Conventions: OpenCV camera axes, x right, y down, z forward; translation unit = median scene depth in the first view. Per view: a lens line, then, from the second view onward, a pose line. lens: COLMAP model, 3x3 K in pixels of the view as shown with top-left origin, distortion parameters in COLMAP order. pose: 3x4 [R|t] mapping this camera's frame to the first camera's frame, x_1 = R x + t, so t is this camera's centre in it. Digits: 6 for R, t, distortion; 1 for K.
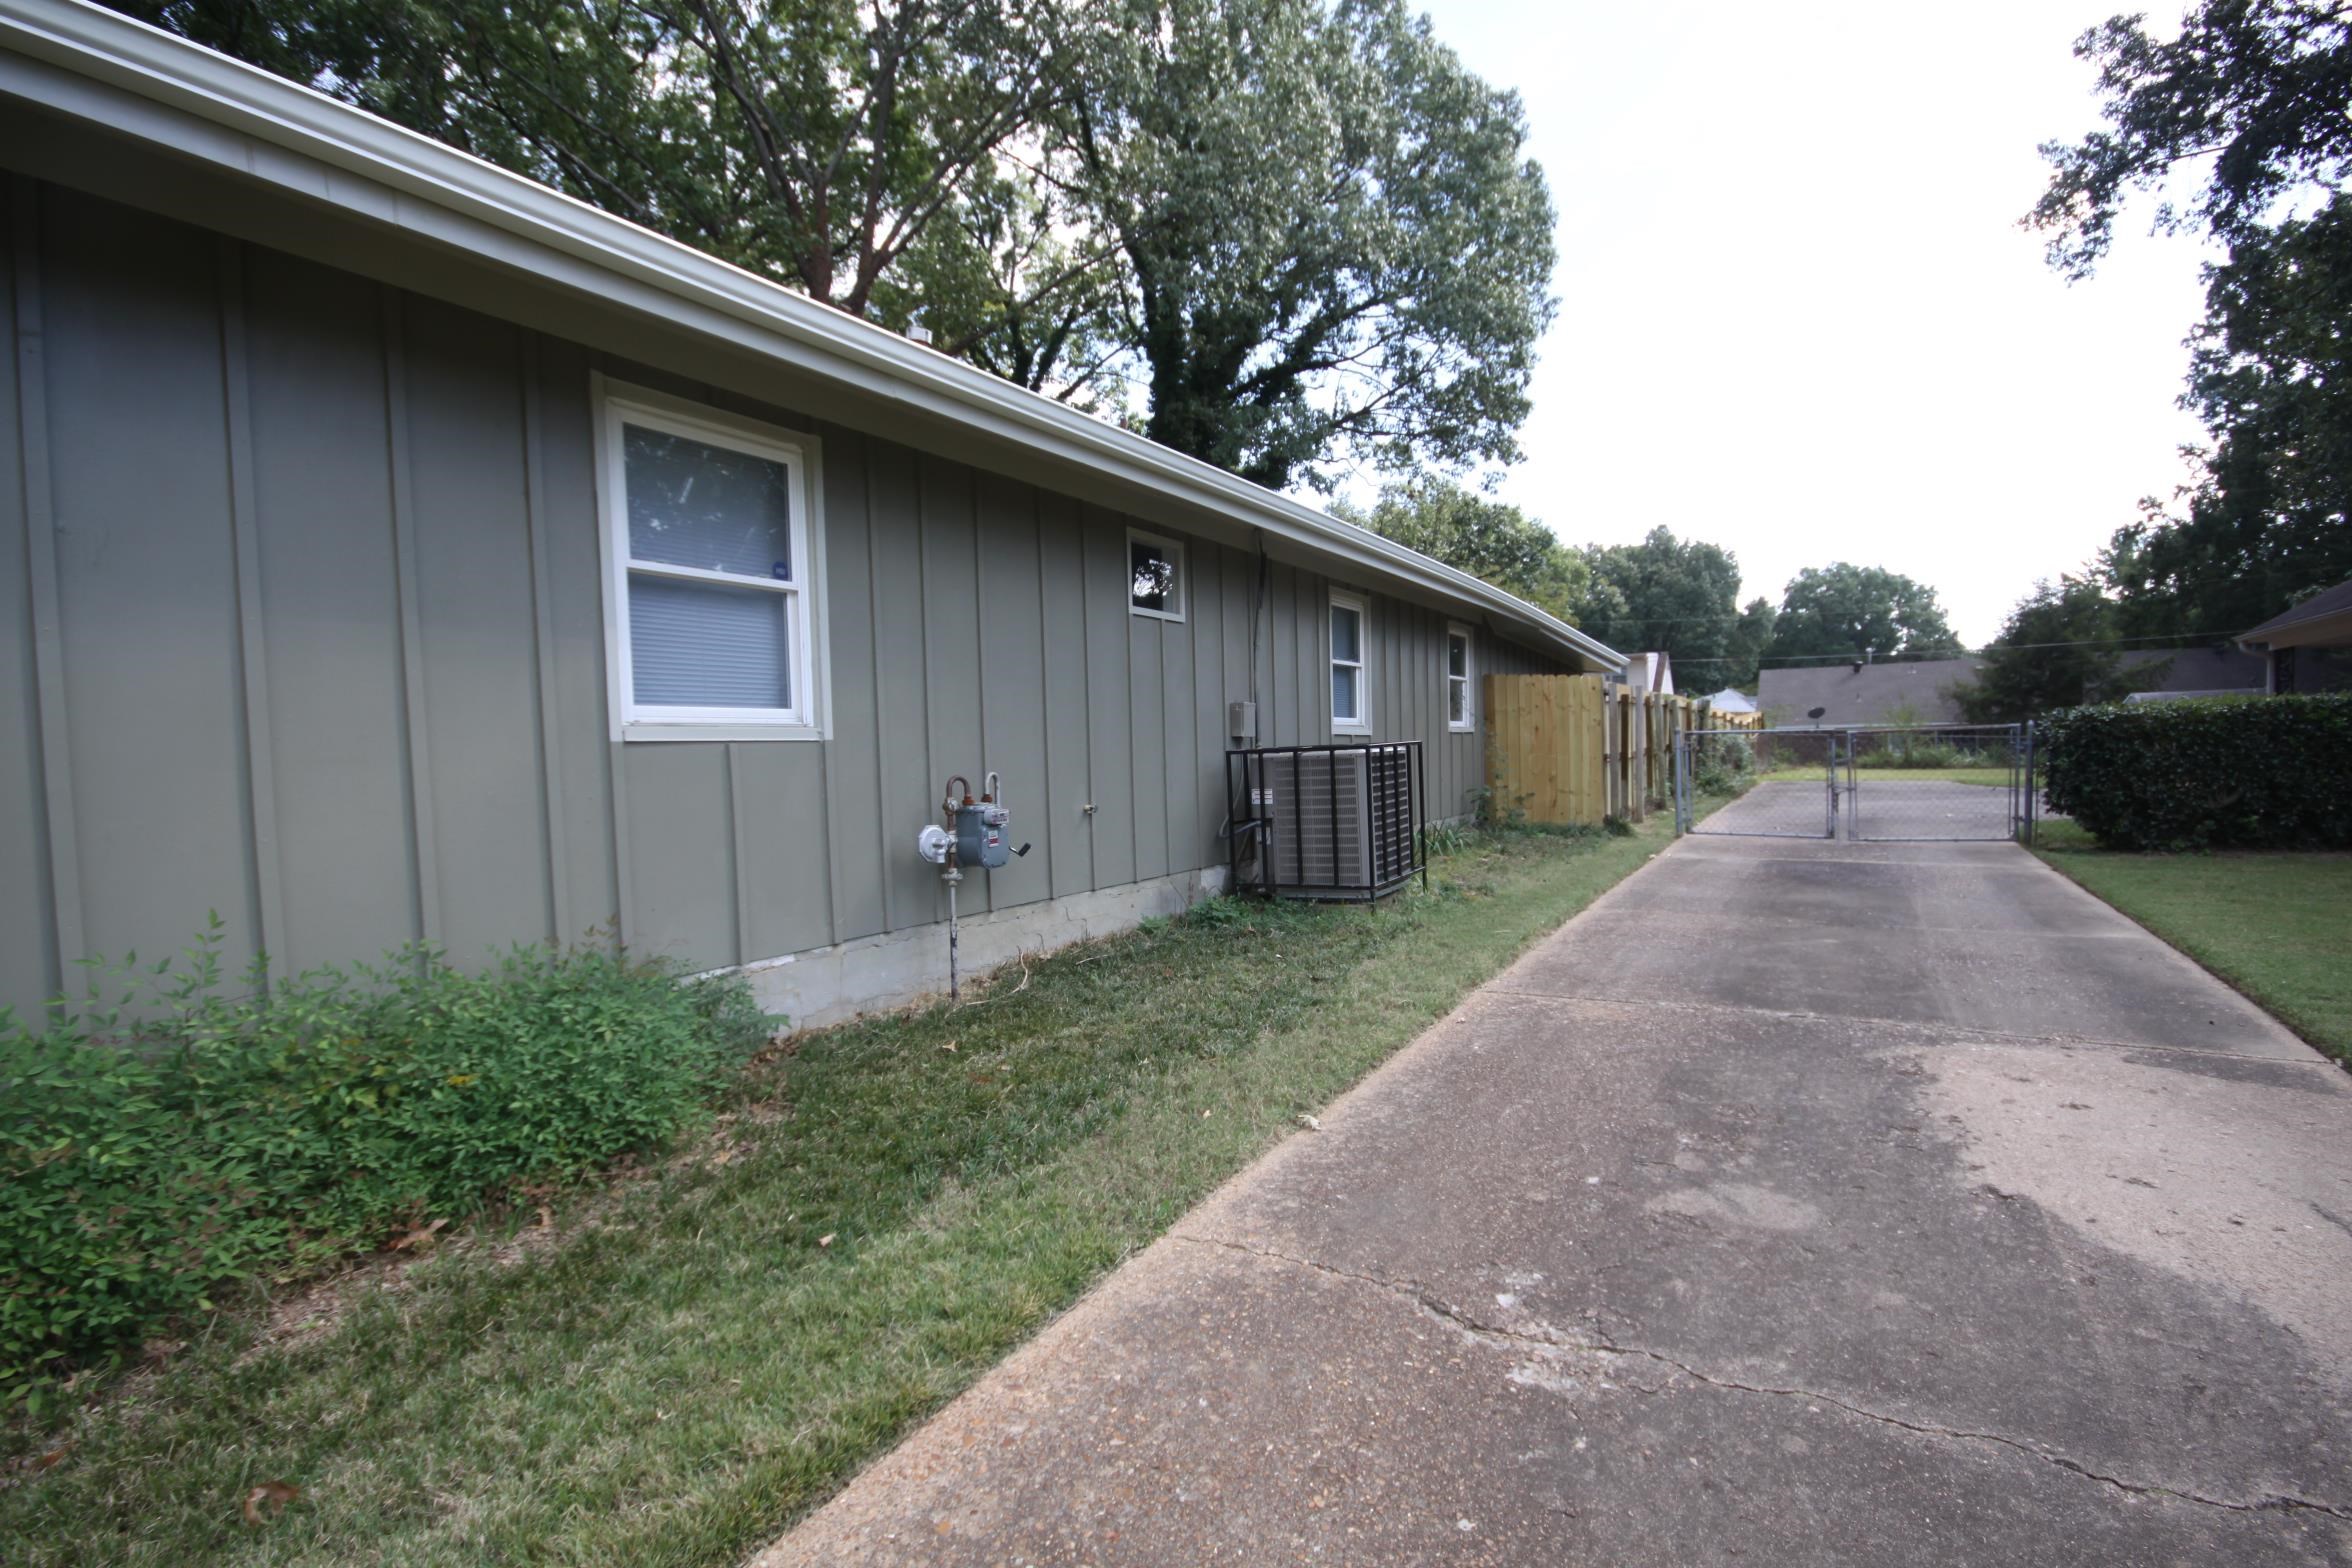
lens RADIAL K [[1090.5, 0, 1181.1], [0, 1090.5, 791.1], [0, 0, 1]] dist [-0.002553, -0.003942]
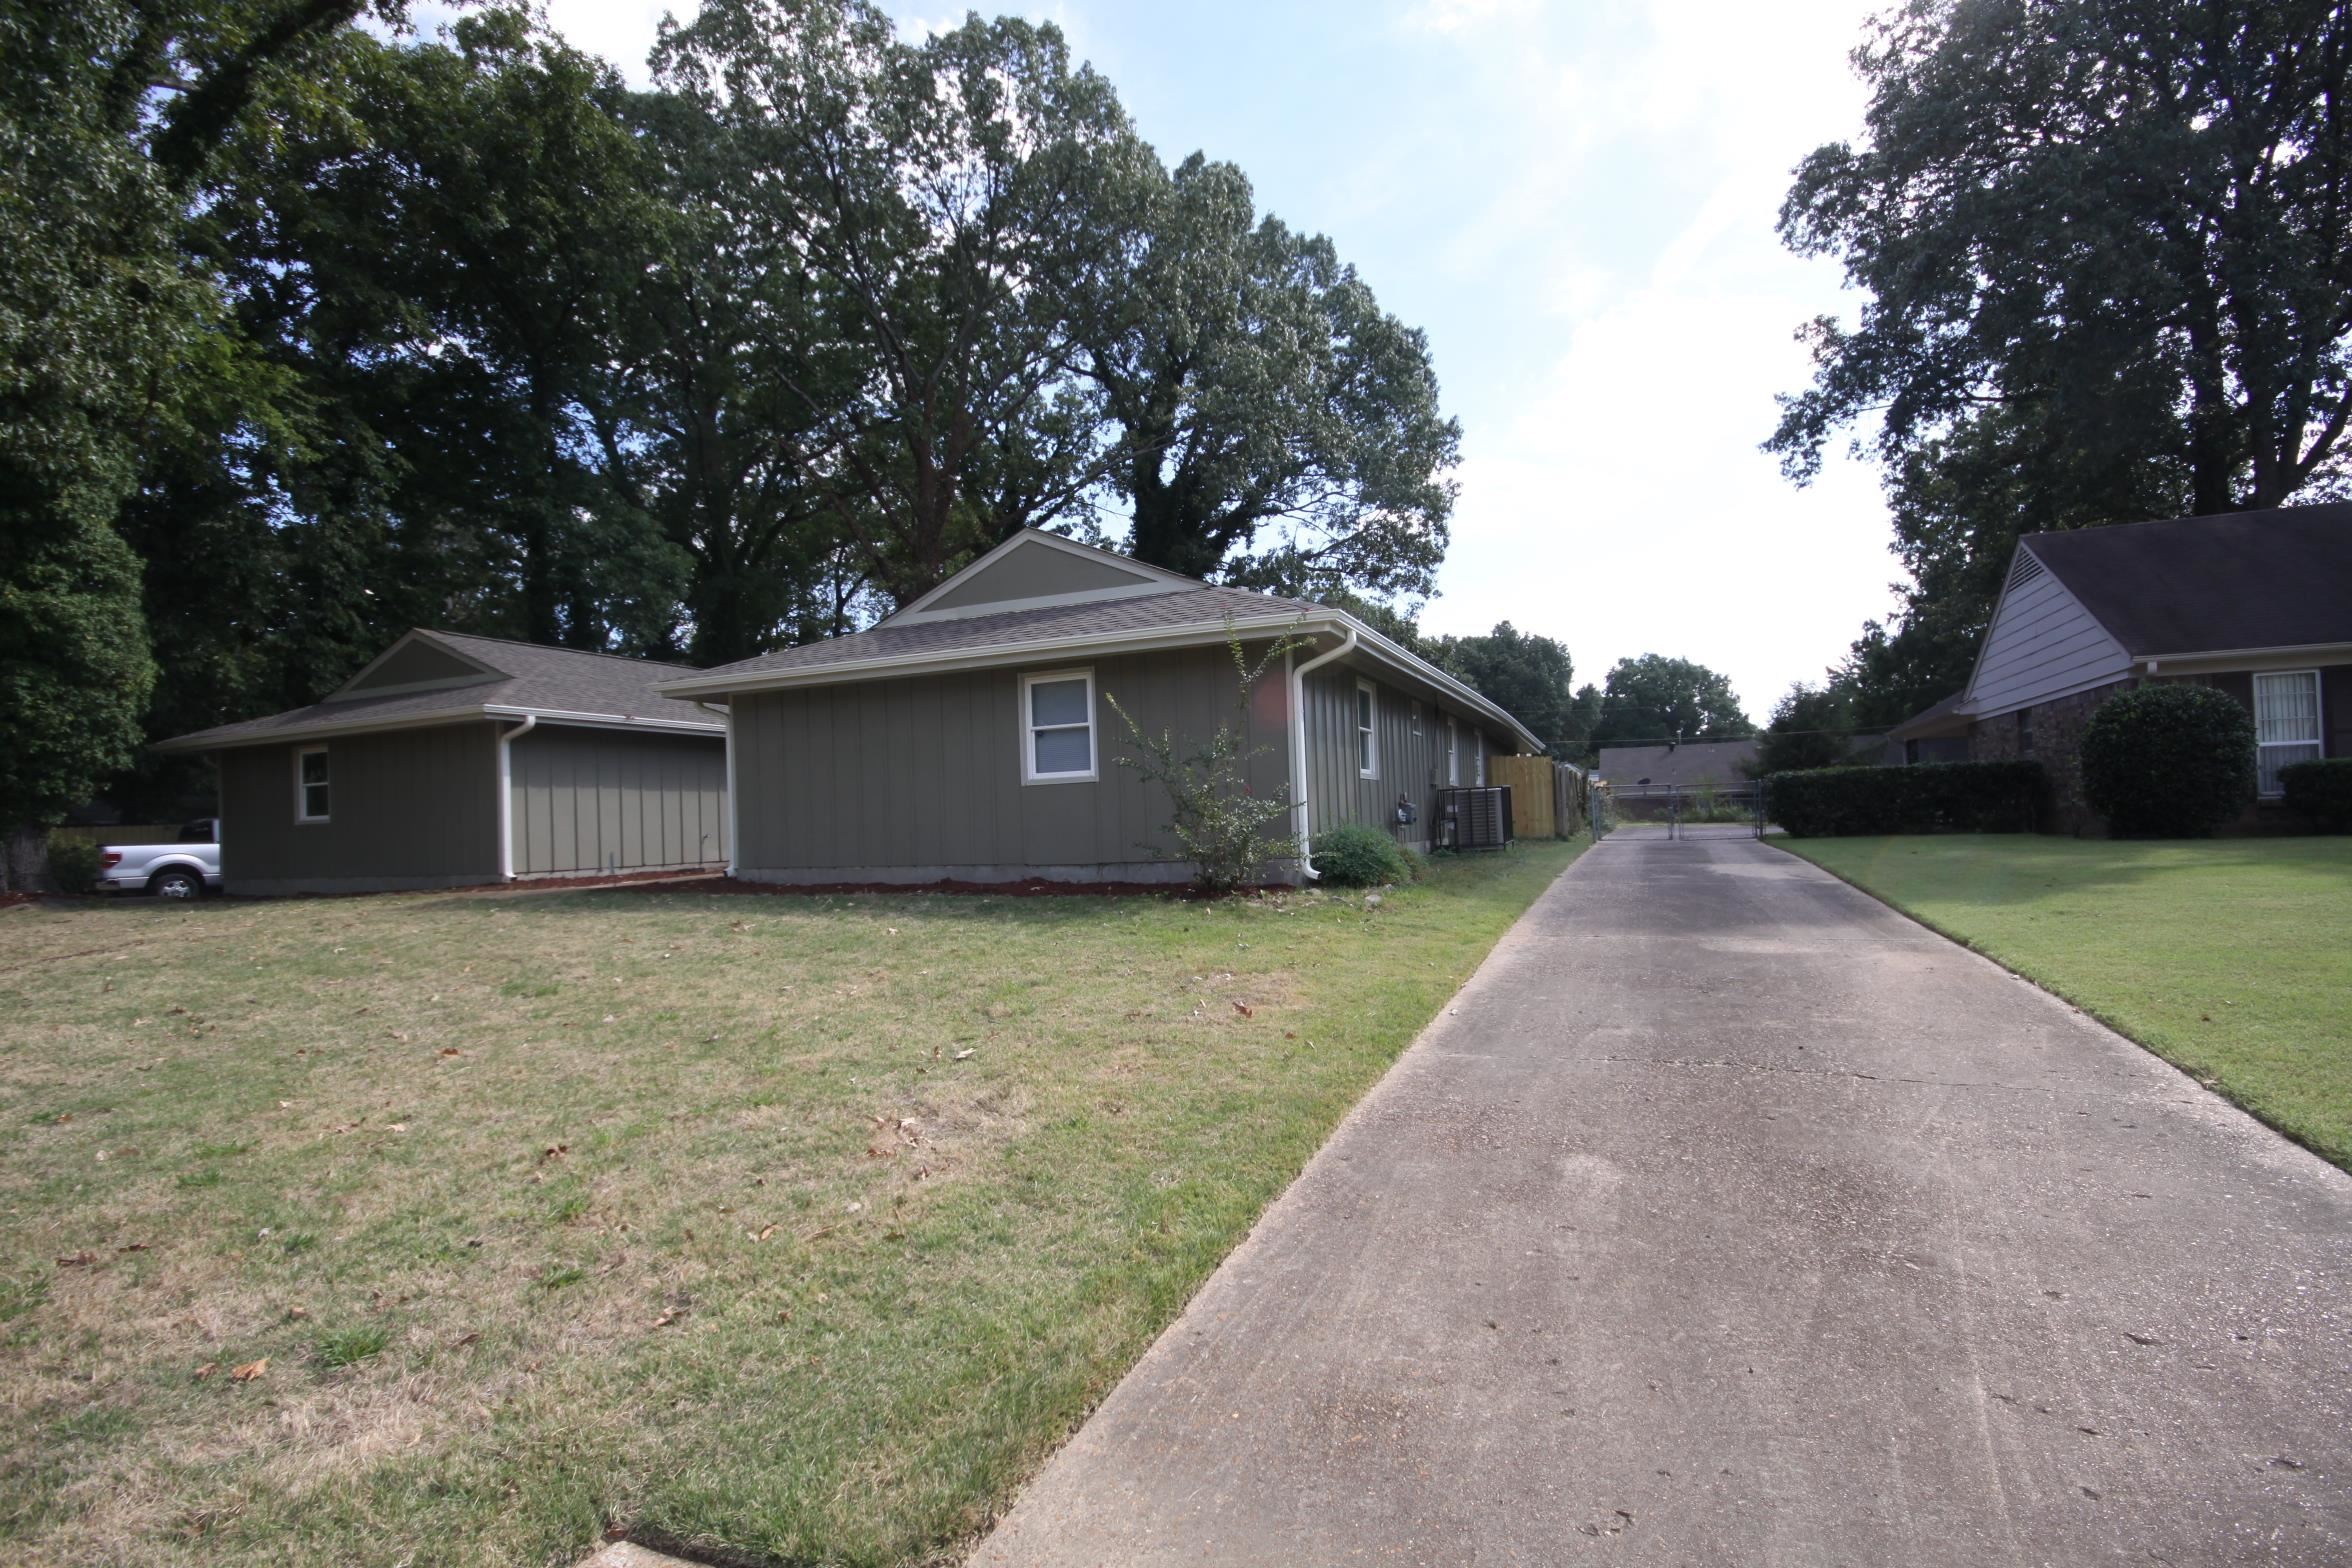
lens RADIAL K [[1090.5, 0, 1168.0], [0, 1090.5, 781.0], [0, 0, 1]] dist [-0.002553, -0.003942]
pose [[0.992386, 0.000092, 0.123169, -0.146297], [0.009198, 0.997152, -0.074852, 0.020630], [-0.122825, 0.075415, 0.989559, -0.225960]]
